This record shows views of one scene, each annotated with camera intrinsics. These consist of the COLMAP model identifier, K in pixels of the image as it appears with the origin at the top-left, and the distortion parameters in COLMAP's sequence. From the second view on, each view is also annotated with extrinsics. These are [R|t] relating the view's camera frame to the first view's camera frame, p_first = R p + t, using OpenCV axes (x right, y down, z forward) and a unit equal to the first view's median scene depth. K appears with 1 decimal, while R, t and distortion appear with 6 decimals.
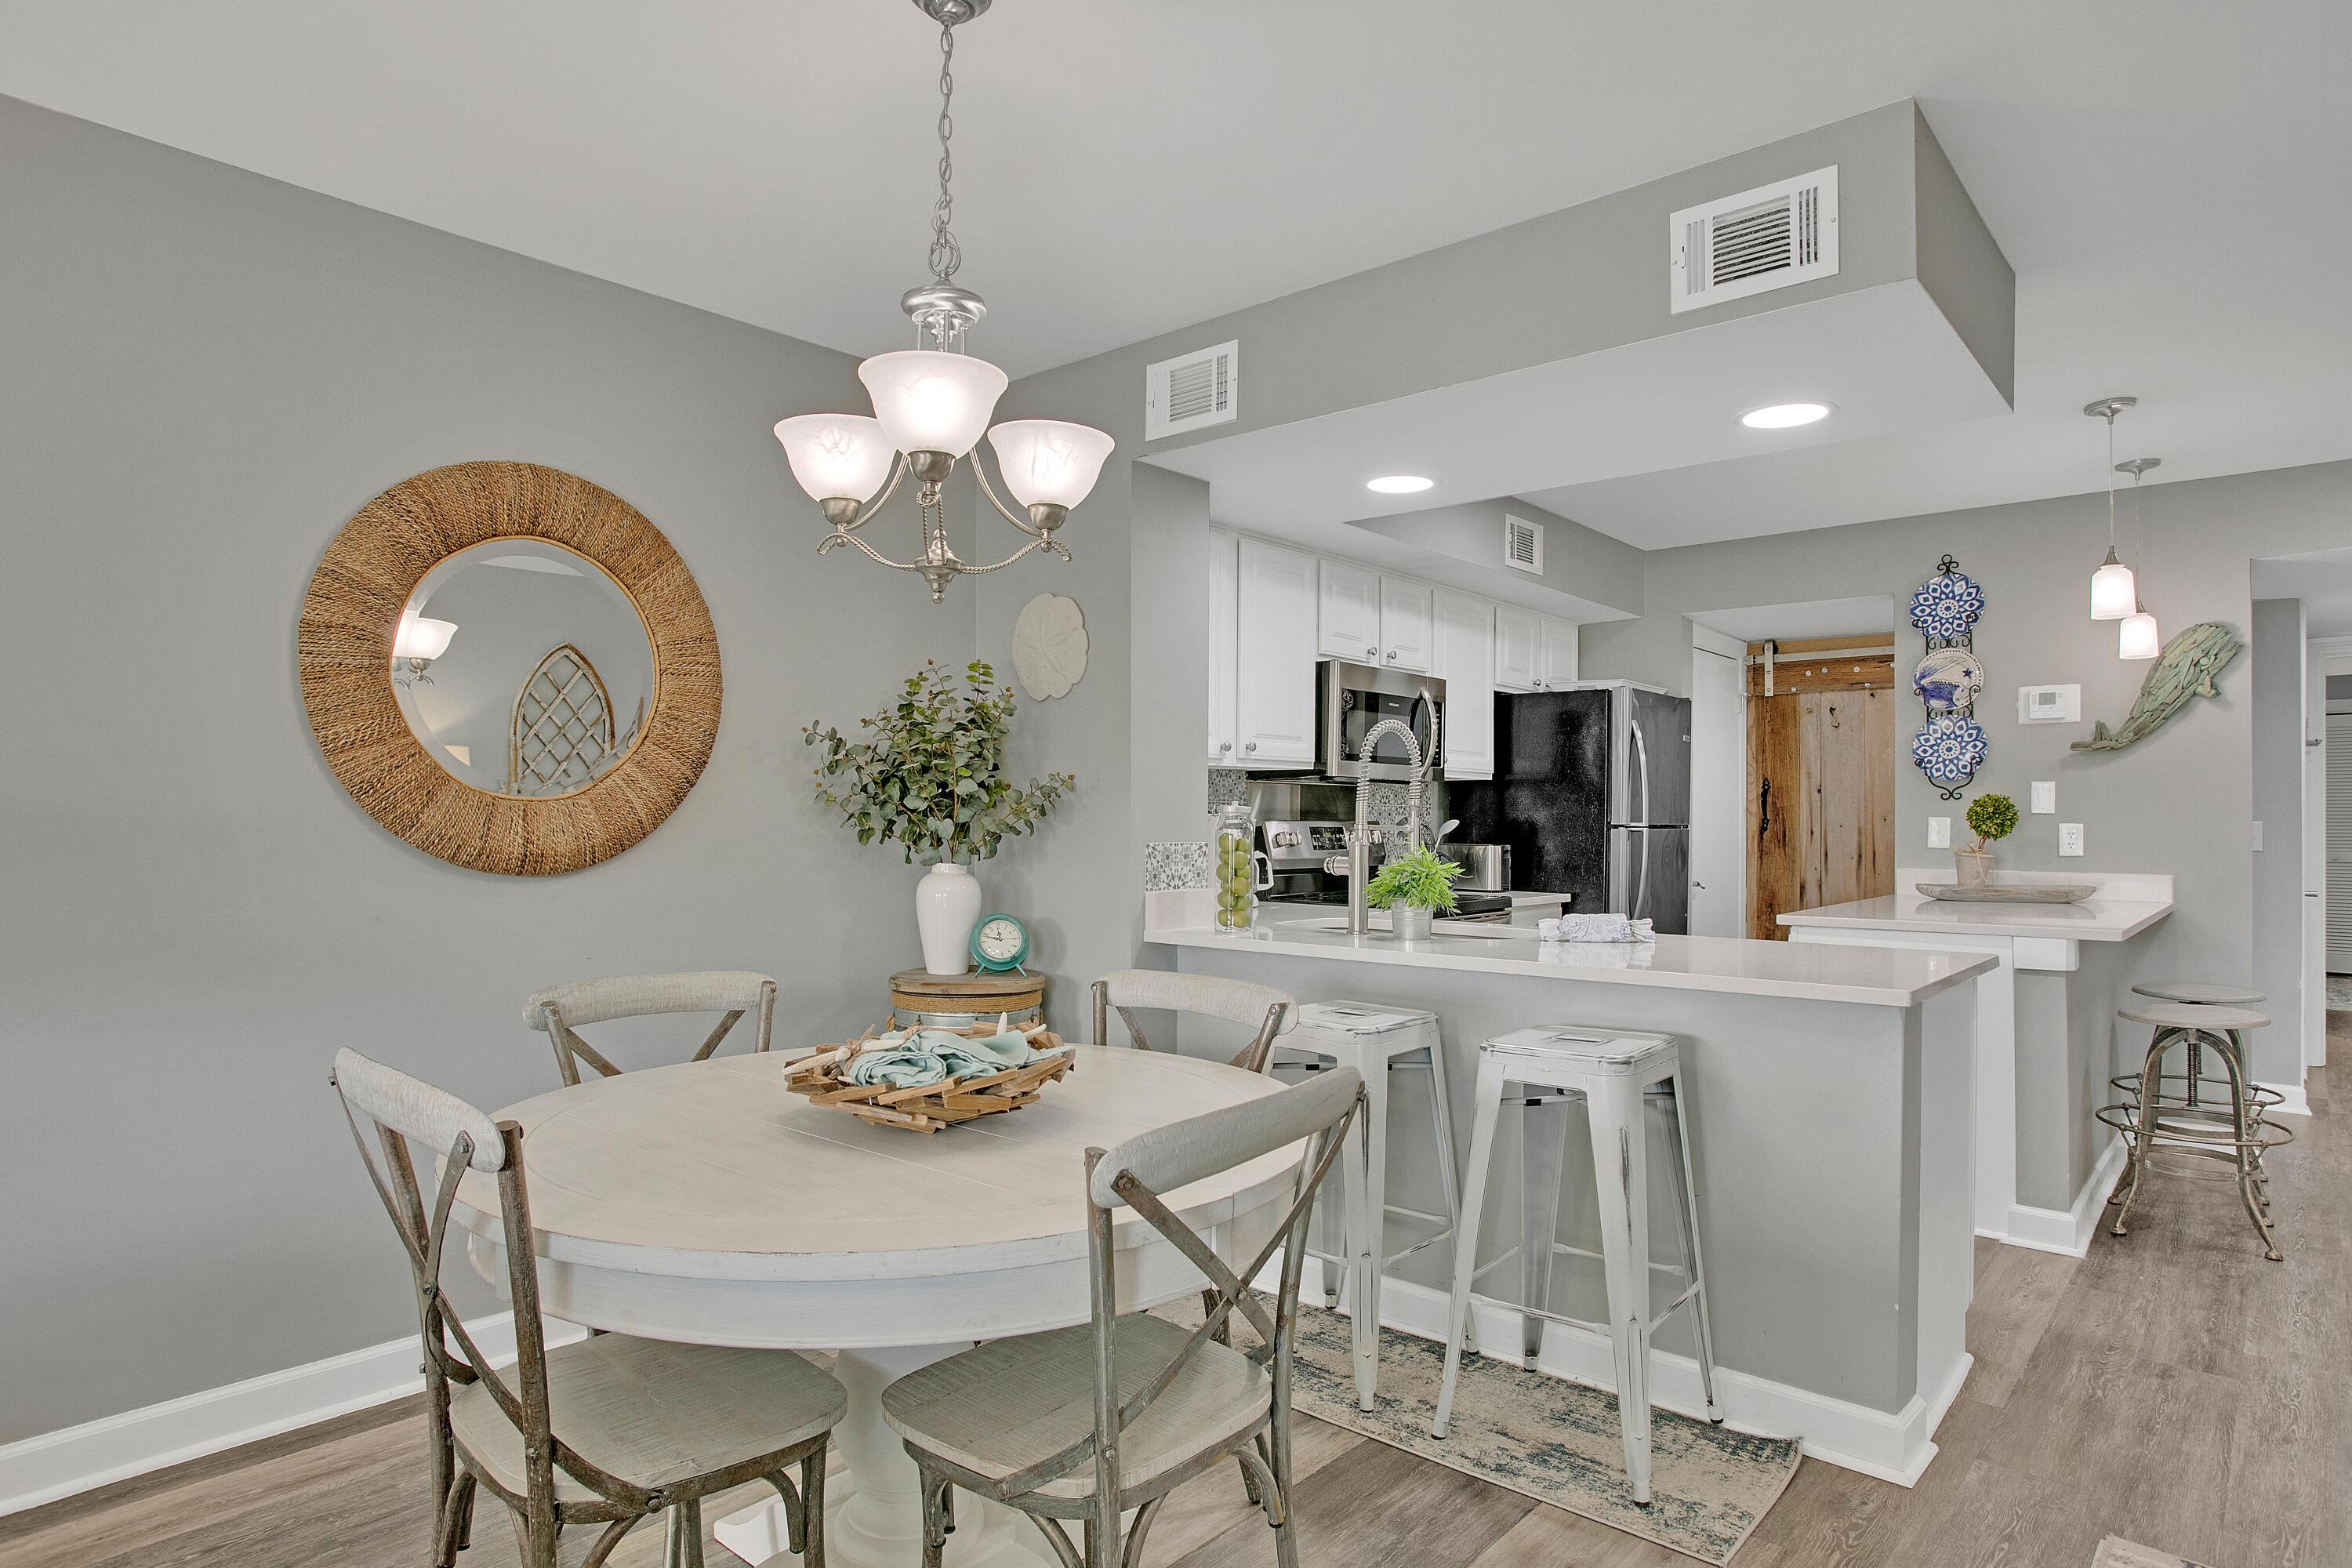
lens RADIAL K [[1300.7, 0, 1144.8], [0, 1300.7, 793.8], [0, 0, 1]] dist [-0.053053, 0.023816]
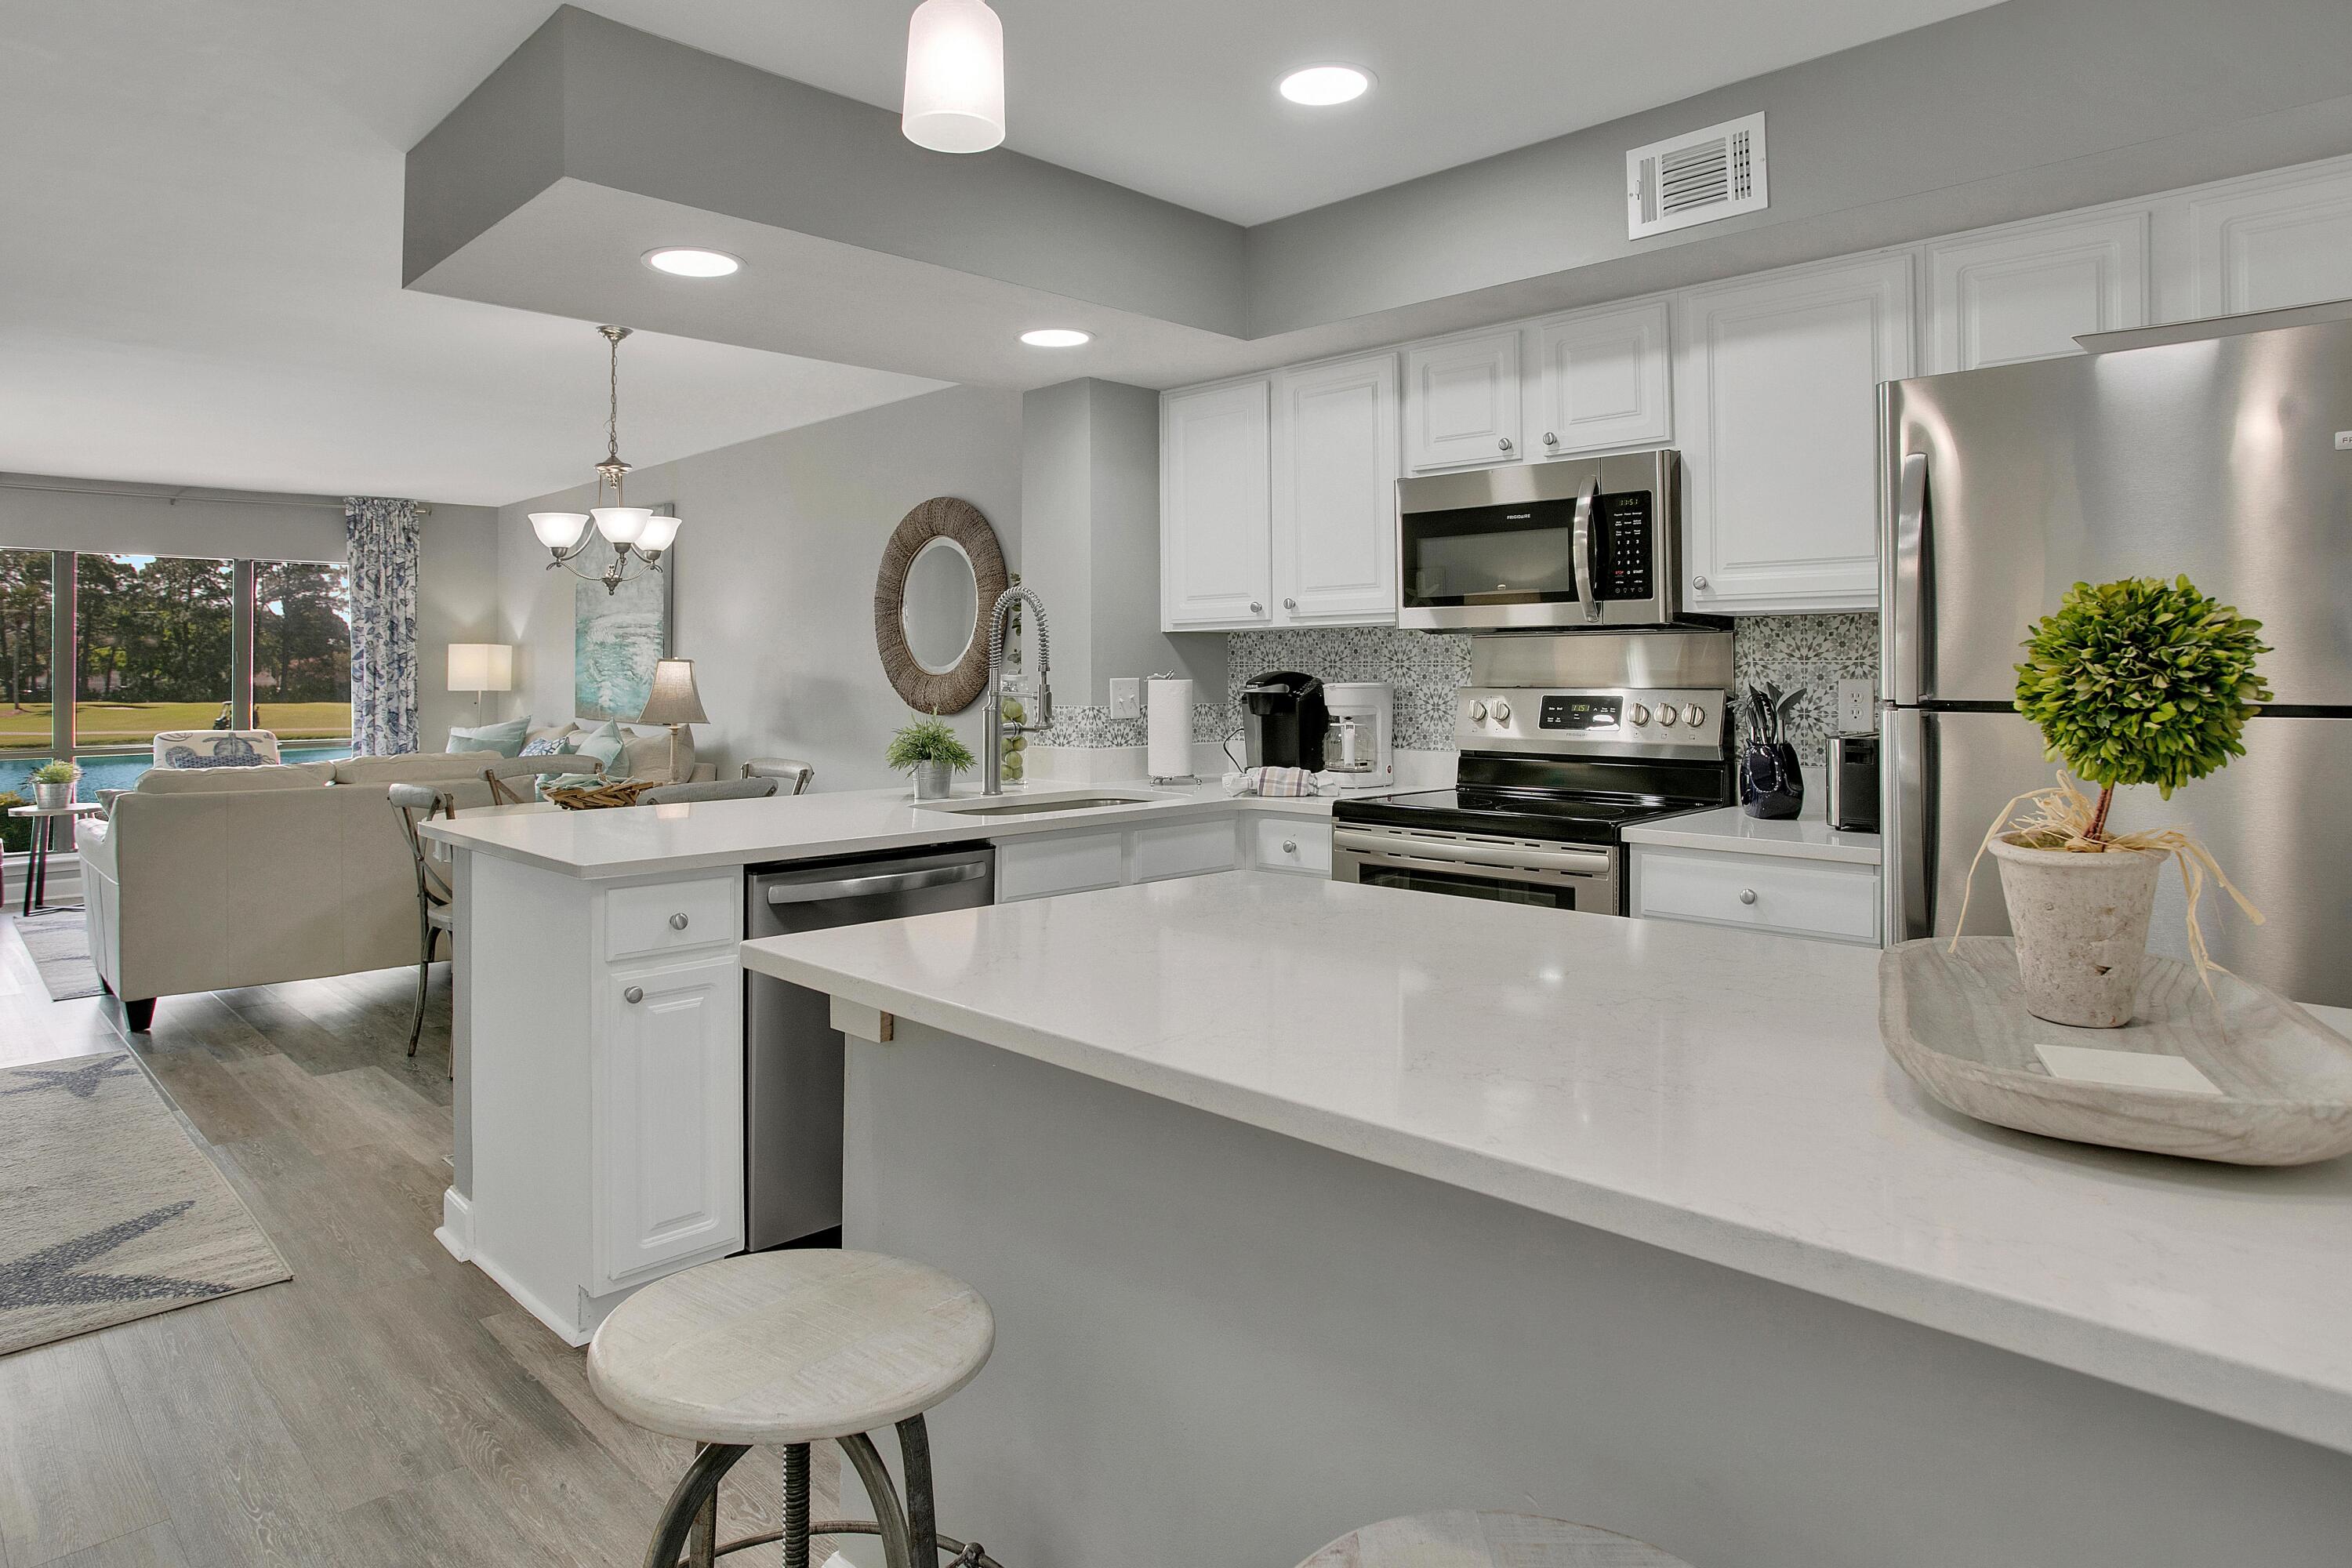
lens RADIAL K [[1343.2, 0, 1206.5], [0, 1343.2, 635.9], [0, 0, 1]] dist [-0.029977, 0.010200]
pose [[-0.007192, -0.033265, -0.999421, 0.873267], [0.022914, 0.999179, -0.033422, 0.012935], [0.999712, -0.023141, -0.006424, 0.815943]]
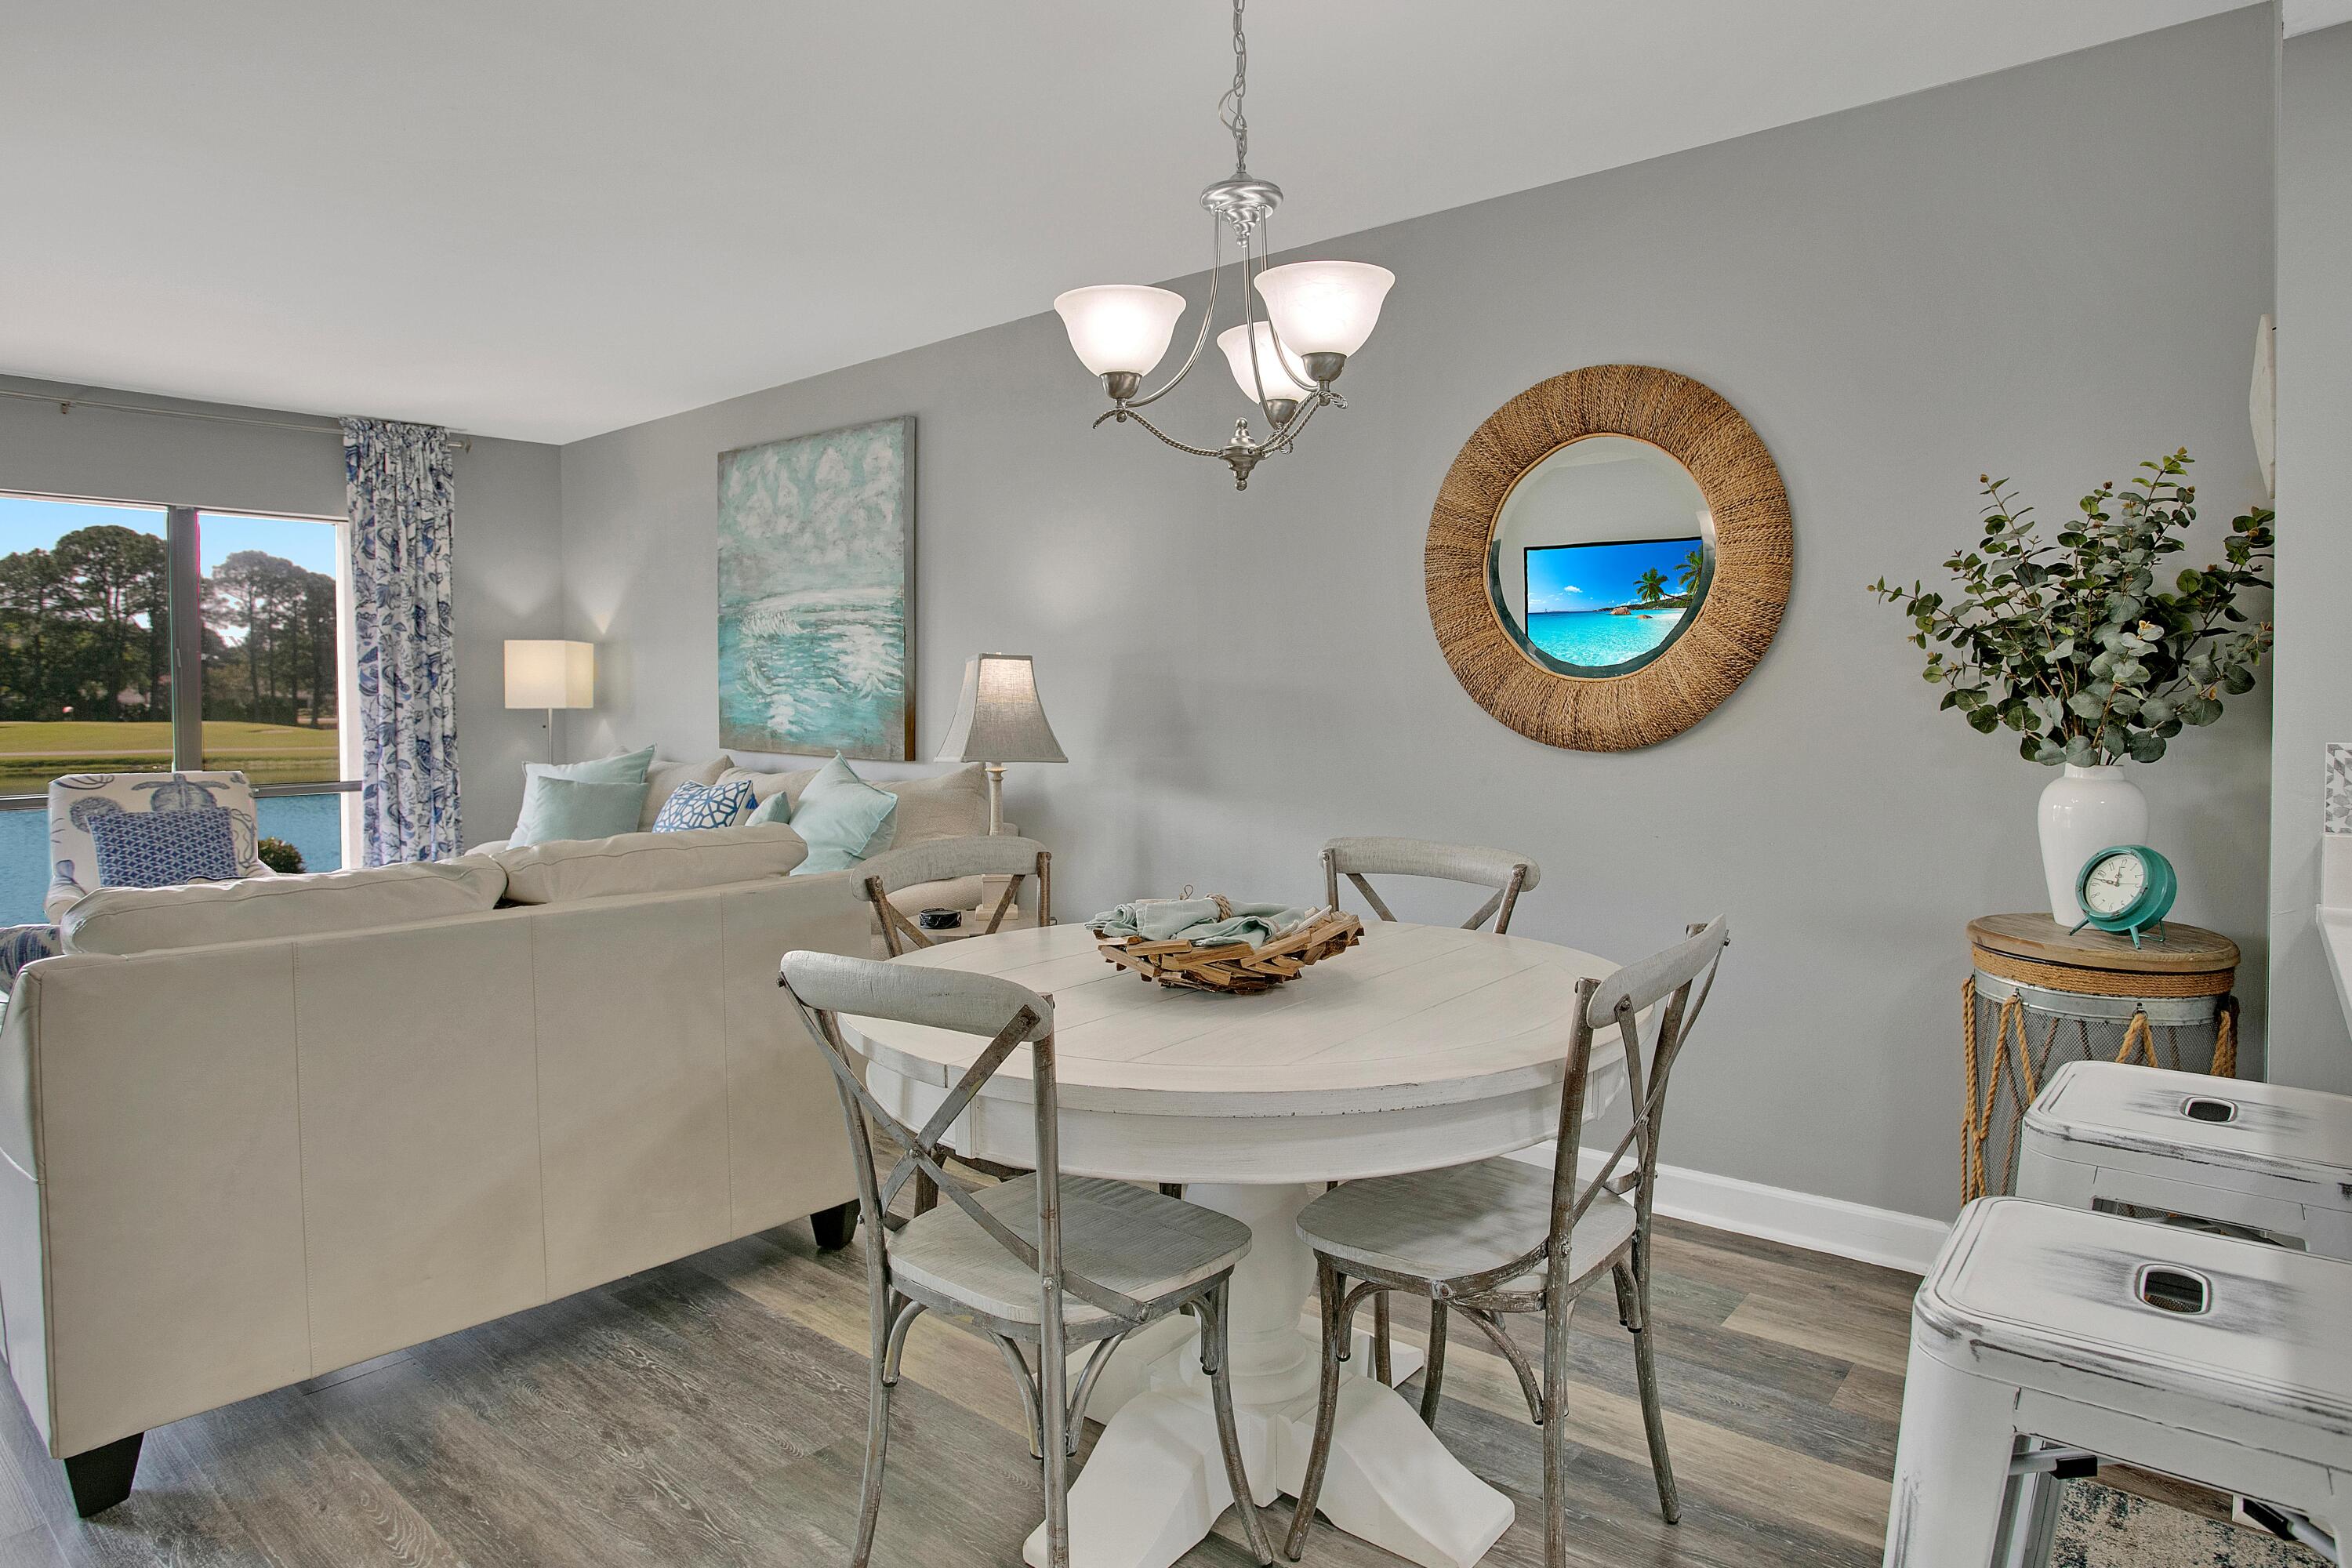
lens RADIAL K [[1300.7, 0, 1263.4], [0, 1300.7, 719.6], [0, 0, 1]] dist [-0.053053, 0.023816]
pose [[0.106307, 0.016682, -0.994193, 0.333151], [0.021191, 0.999594, 0.019038, 0.006173], [0.994108, -0.023091, 0.105910, 0.350671]]
